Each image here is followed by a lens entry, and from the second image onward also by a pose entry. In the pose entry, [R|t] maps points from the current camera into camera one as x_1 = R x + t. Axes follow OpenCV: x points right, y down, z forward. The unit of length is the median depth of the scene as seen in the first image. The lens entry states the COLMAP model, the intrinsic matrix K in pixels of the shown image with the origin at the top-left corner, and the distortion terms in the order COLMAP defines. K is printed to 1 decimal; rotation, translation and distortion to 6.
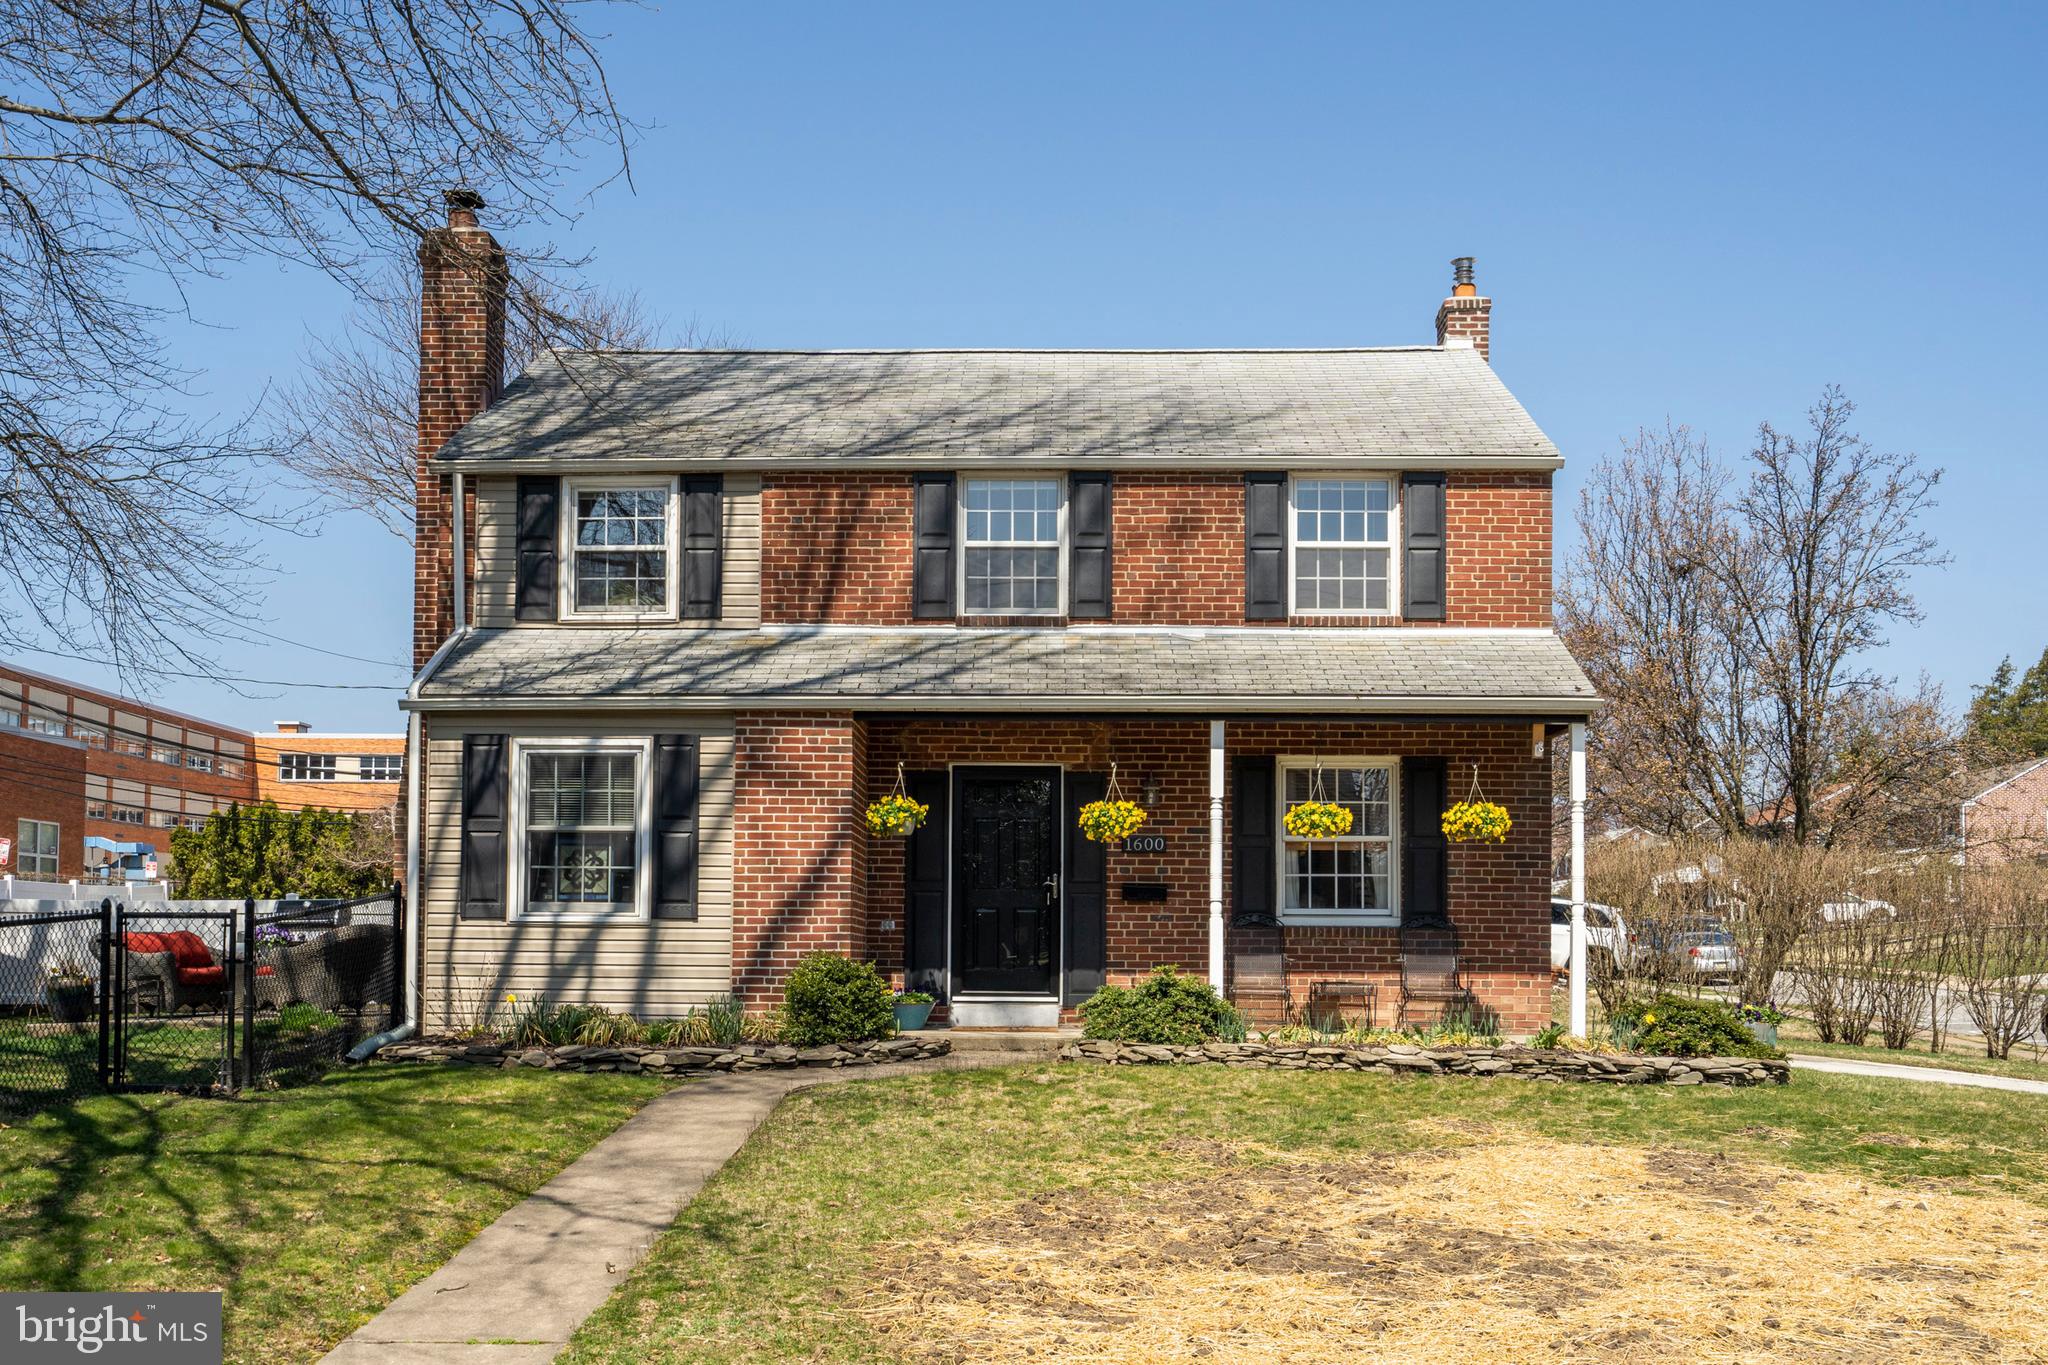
lens RADIAL K [[952.1, 0, 953.3], [0, 952.1, 673.9], [0, 0, 1]] dist [0.002034, 0.000088]
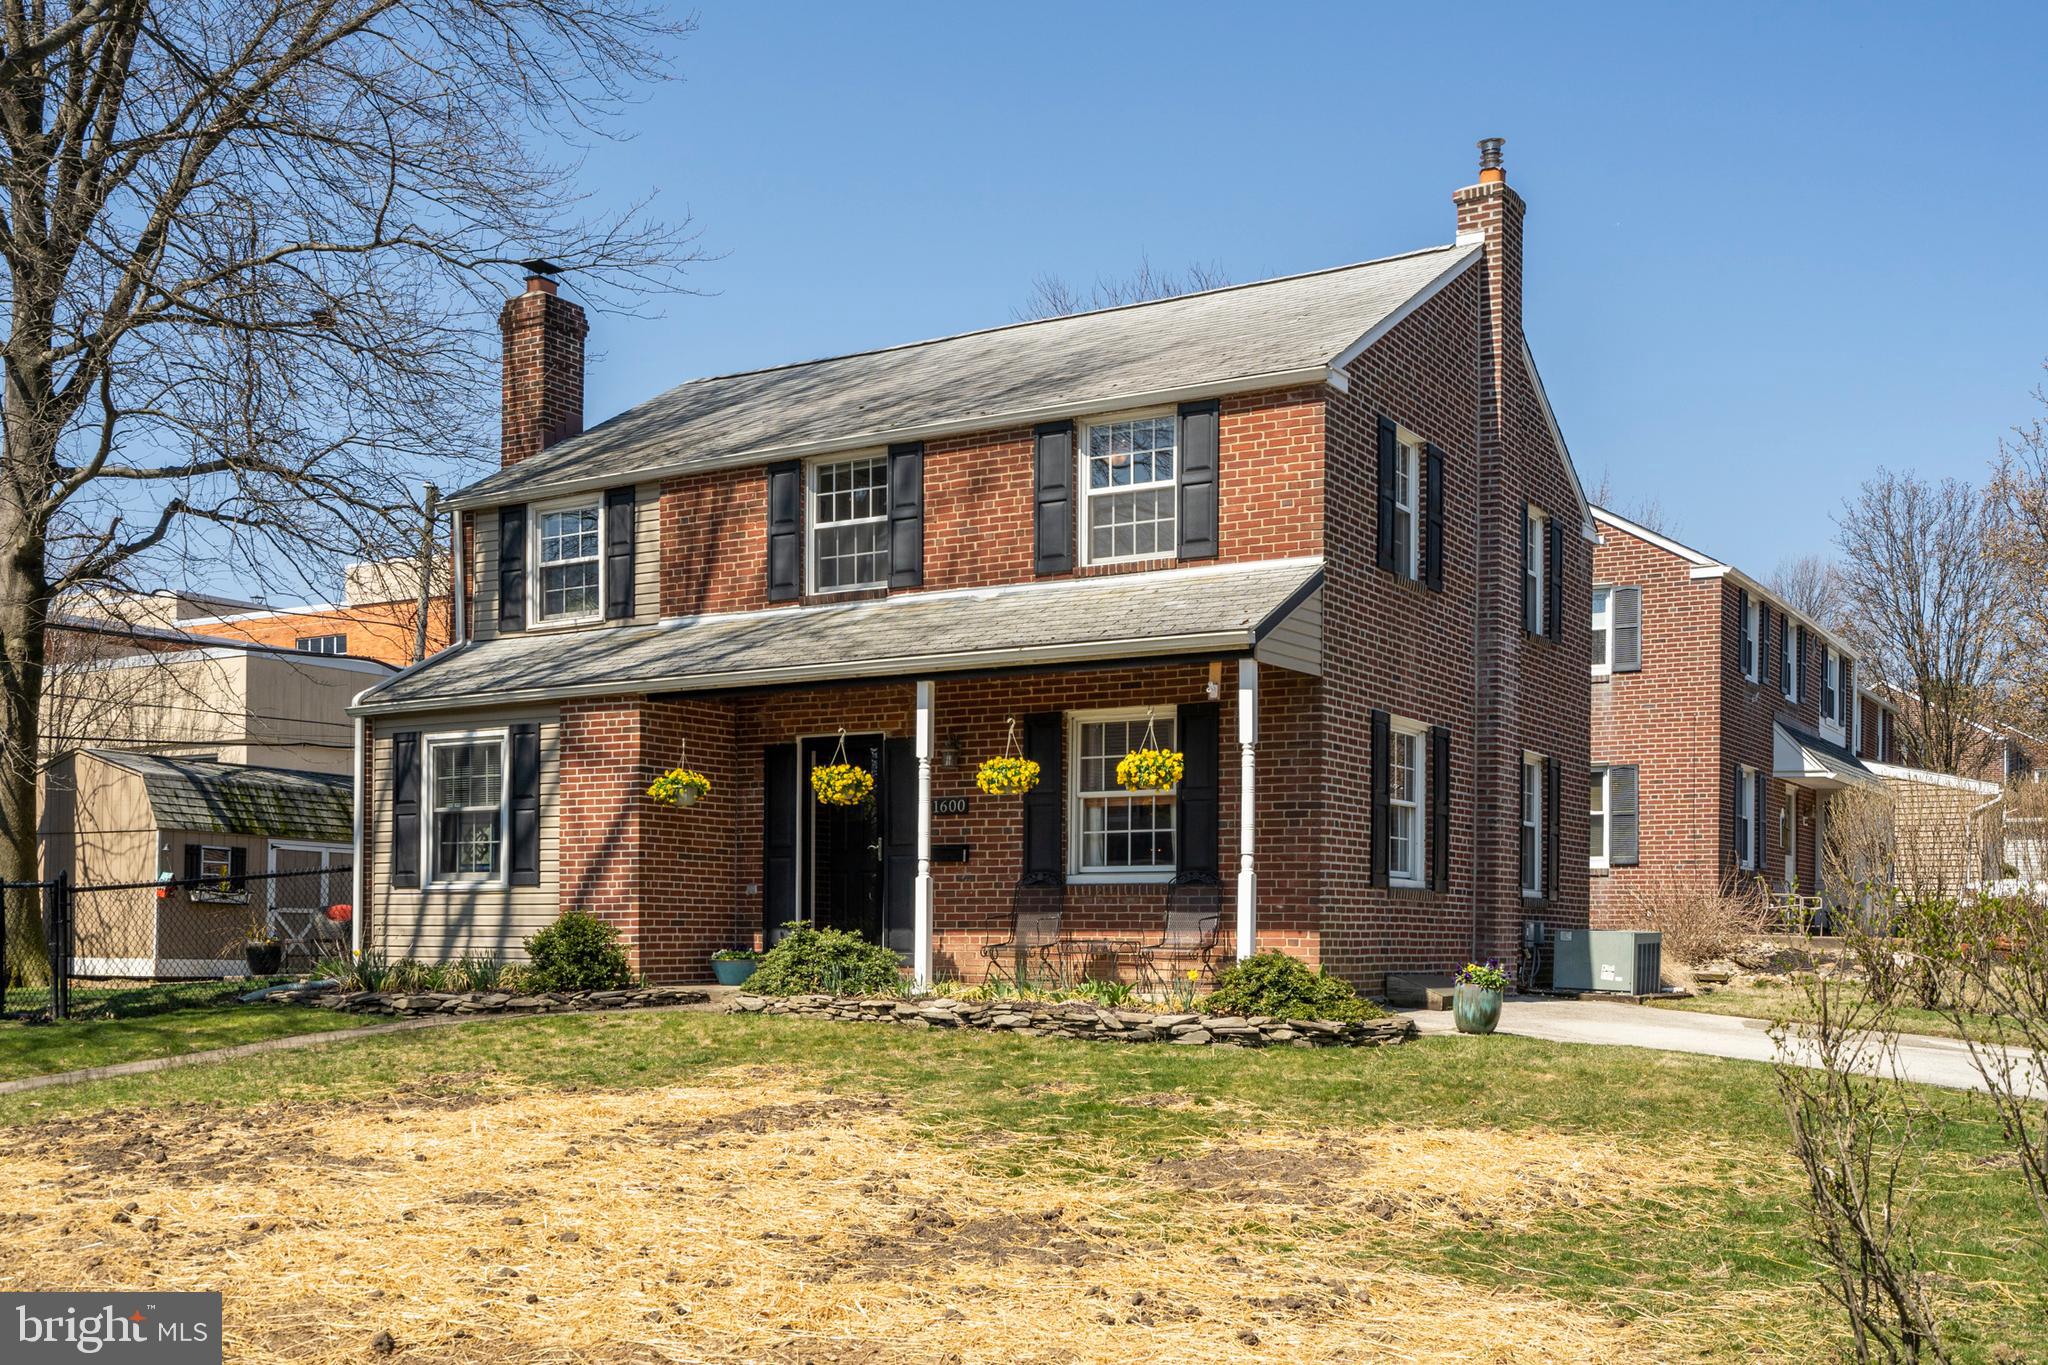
lens RADIAL K [[939.6, 0, 1023.0], [0, 939.6, 663.4], [0, 0, 1]] dist [0.002136, 0.000209]
pose [[0.967790, -0.070726, -0.241619, 0.538551], [0.074232, 0.997226, 0.005427, 0.028311], [0.240565, -0.023188, 0.970356, 0.052786]]
